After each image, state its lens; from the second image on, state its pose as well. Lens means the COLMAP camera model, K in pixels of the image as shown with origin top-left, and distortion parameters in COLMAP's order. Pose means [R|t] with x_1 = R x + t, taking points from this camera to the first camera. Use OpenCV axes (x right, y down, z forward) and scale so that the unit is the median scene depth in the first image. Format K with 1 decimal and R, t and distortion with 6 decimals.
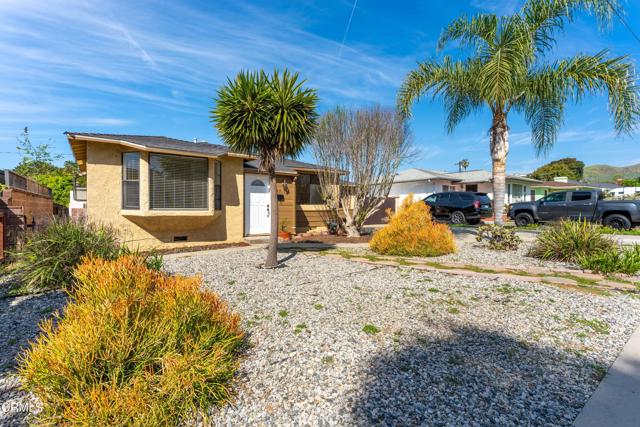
lens RADIAL K [[301.4, 0, 321.8], [0, 301.4, 211.0], [0, 0, 1]] dist [-0.025707, -0.000752]
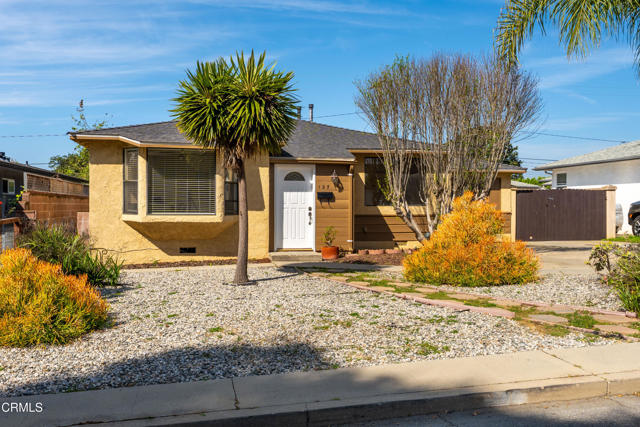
lens RADIAL K [[586.4, 0, 322.7], [0, 586.4, 209.3], [0, 0, 1]] dist [-0.022992, 0.000000]
pose [[0.907915, 0.000954, -0.419153, 0.500421], [-0.003012, 0.999986, -0.004249, -0.012199], [0.419143, 0.005120, 0.907906, -0.268230]]
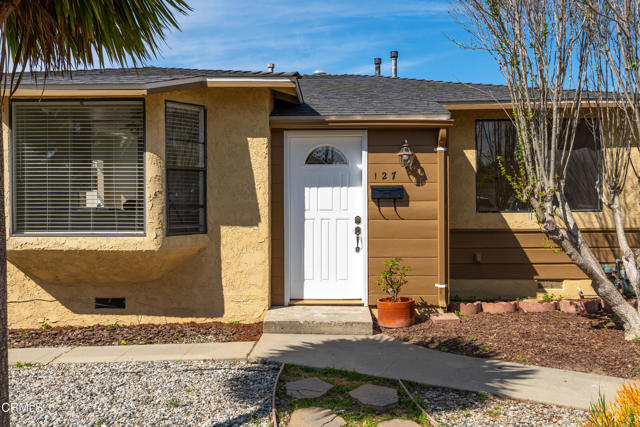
lens RADIAL K [[568.5, 0, 325.2], [0, 568.5, 216.3], [0, 0, 1]] dist [0.059443, -0.001523]
pose [[0.780309, 0.000336, -0.625394, 0.244758], [0.003393, 0.999983, 0.004770, -0.029353], [0.625385, -0.005844, 0.780295, 0.550255]]
